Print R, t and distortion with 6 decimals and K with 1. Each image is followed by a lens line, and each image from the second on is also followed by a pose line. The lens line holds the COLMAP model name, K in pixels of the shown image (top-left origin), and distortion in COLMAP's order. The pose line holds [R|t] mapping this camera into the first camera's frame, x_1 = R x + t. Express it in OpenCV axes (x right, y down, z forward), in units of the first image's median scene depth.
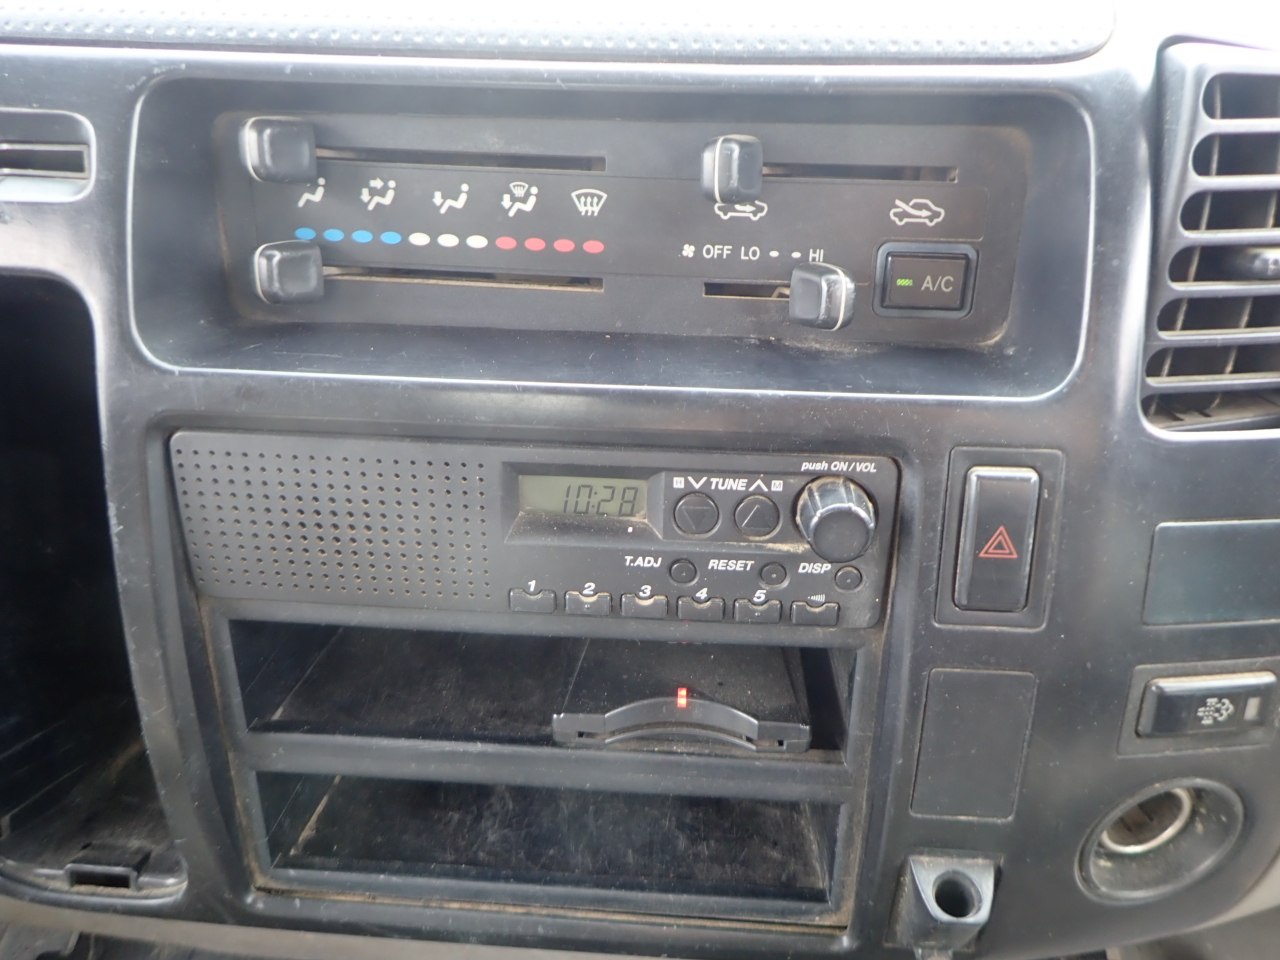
lens RADIAL K [[933.2, 0, 640.0], [0, 933.2, 480.0], [0, 0, 1]] dist [-0.003396, -0.041319]
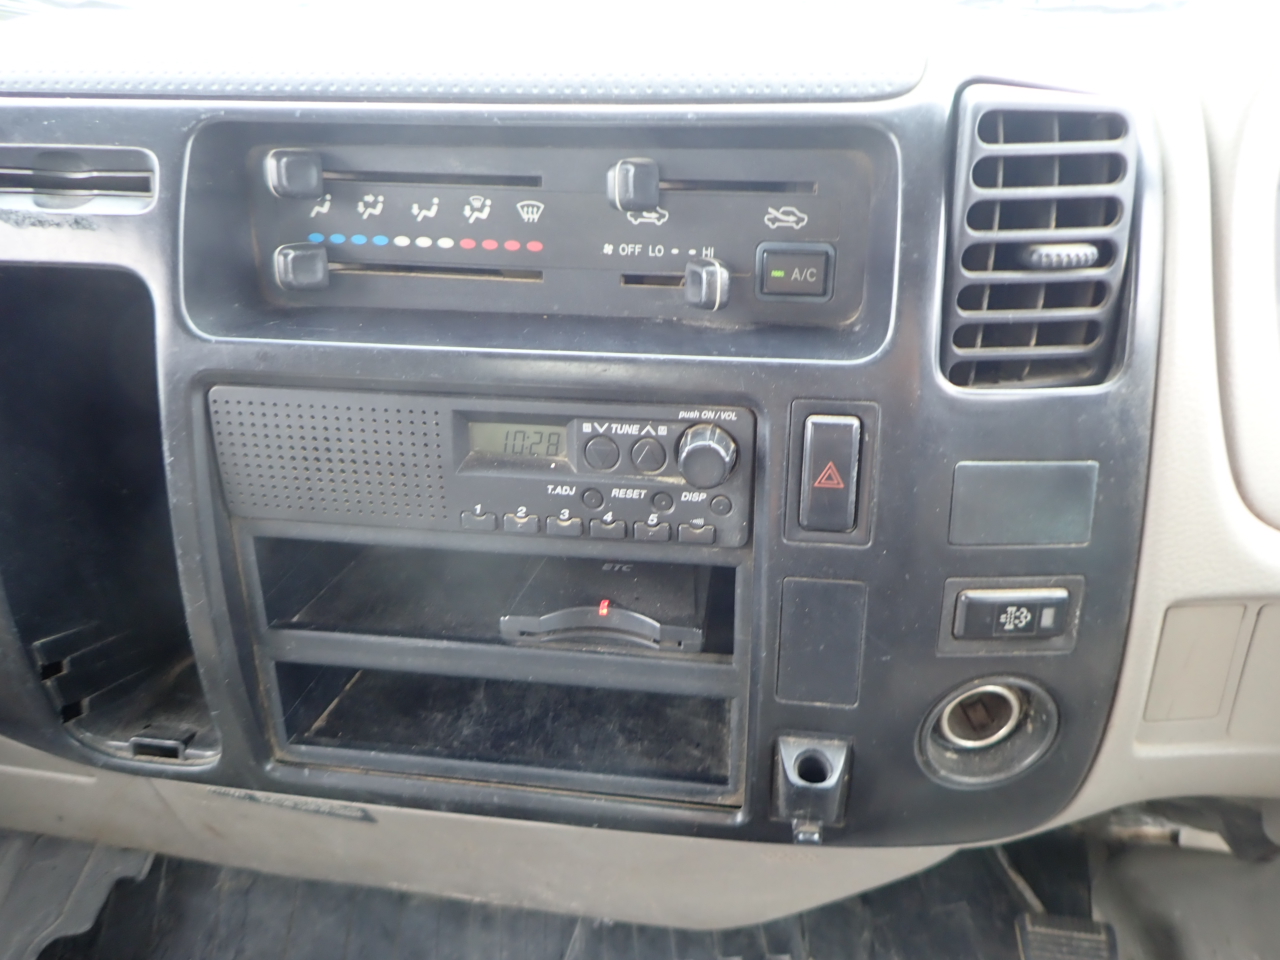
lens RADIAL K [[927.4, 0, 641.7], [0, 927.4, 485.2], [0, 0, 1]] dist [-0.007391, -0.070615]
pose [[0.997314, 0.016082, -0.071458, 0.199495], [-0.016583, 0.999842, -0.006417, 0.084652], [0.071344, 0.007584, 0.997423, -0.257168]]
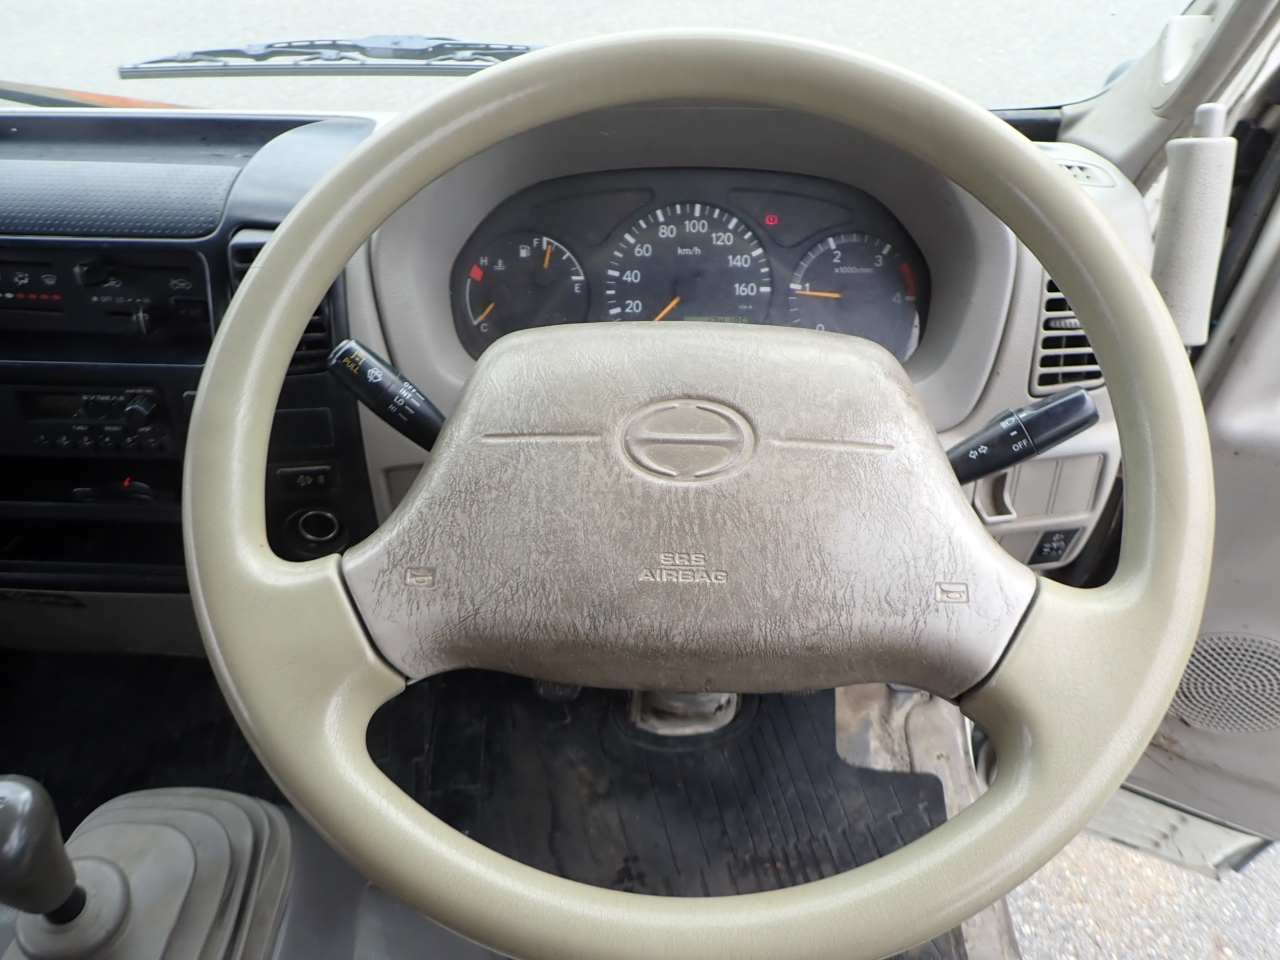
lens RADIAL K [[915.6, 0, 640.0], [0, 915.6, 480.0], [0, 0, 1]] dist [0.044676, -0.064022]
pose [[0.999355, -0.023367, 0.027265, 1.438267], [0.017848, 0.982101, 0.187506, -0.215409], [-0.031158, -0.186898, 0.981885, -1.534756]]
